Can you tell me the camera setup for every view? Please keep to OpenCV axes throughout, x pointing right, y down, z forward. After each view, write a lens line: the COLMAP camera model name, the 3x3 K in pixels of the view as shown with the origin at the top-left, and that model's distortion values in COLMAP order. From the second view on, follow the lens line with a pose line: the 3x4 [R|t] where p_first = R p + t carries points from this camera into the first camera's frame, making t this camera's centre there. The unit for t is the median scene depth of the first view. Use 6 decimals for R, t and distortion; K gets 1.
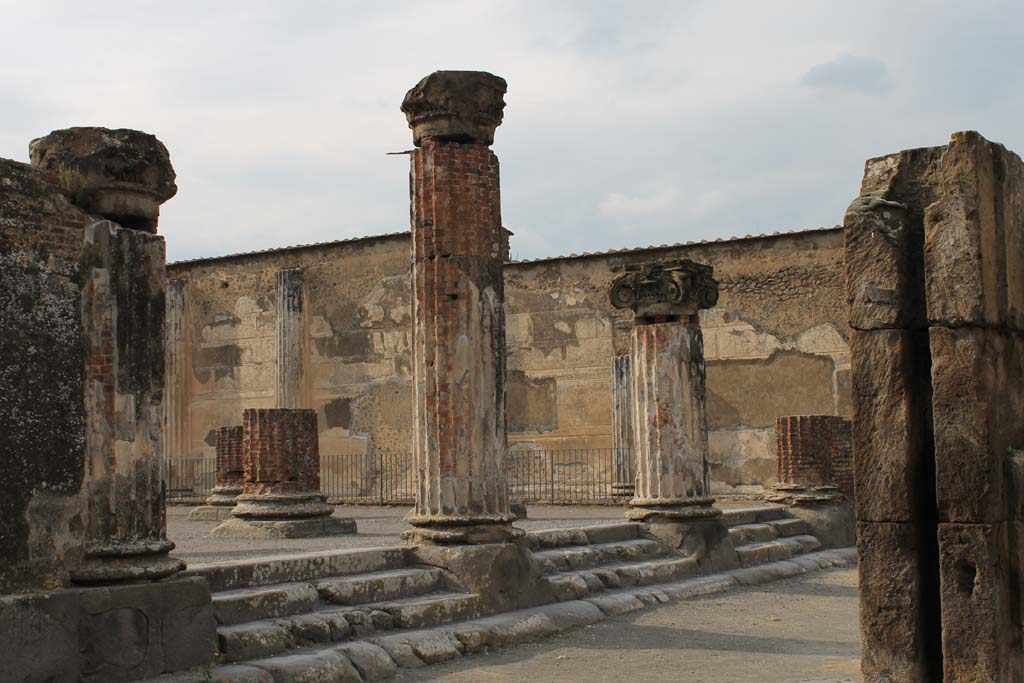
lens RADIAL K [[1406.5, 0, 545.0], [0, 1406.5, 345.3], [0, 0, 1]] dist [0.011197, 0.000000]
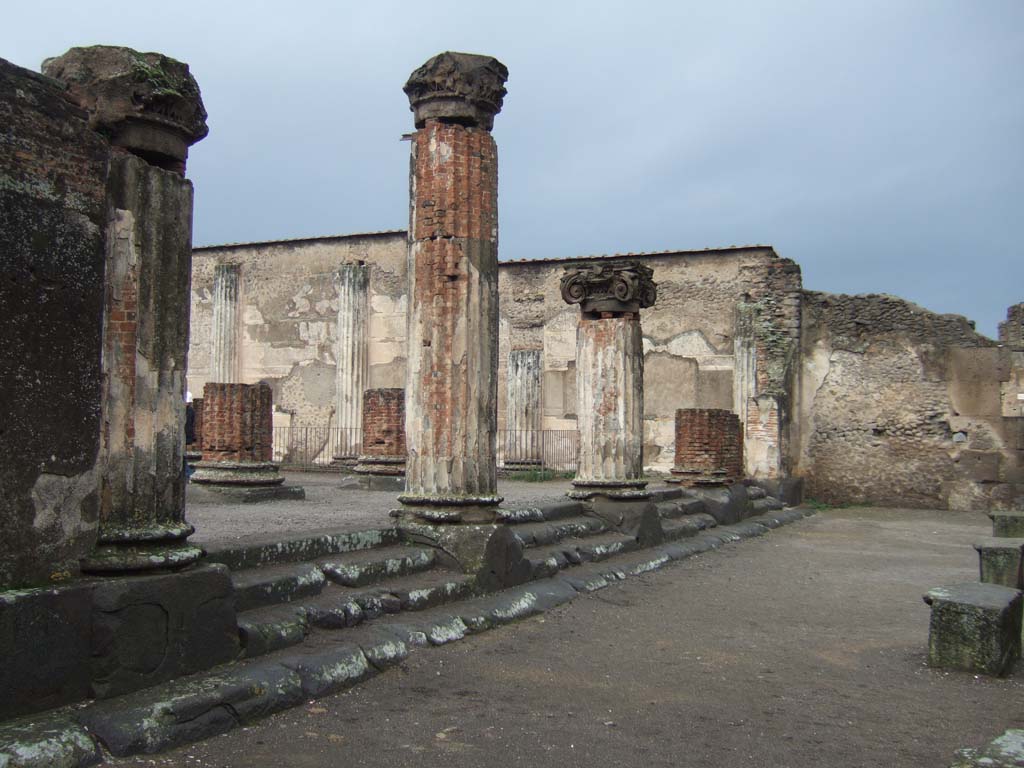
lens RADIAL K [[1111.5, 0, 517.1], [0, 1111.5, 377.5], [0, 0, 1]] dist [-0.011091, 0.000000]
pose [[0.994072, 0.041025, 0.100691, -0.095894], [-0.043857, 0.998697, 0.026077, 0.013668], [-0.099490, -0.030338, 0.994576, 0.201940]]
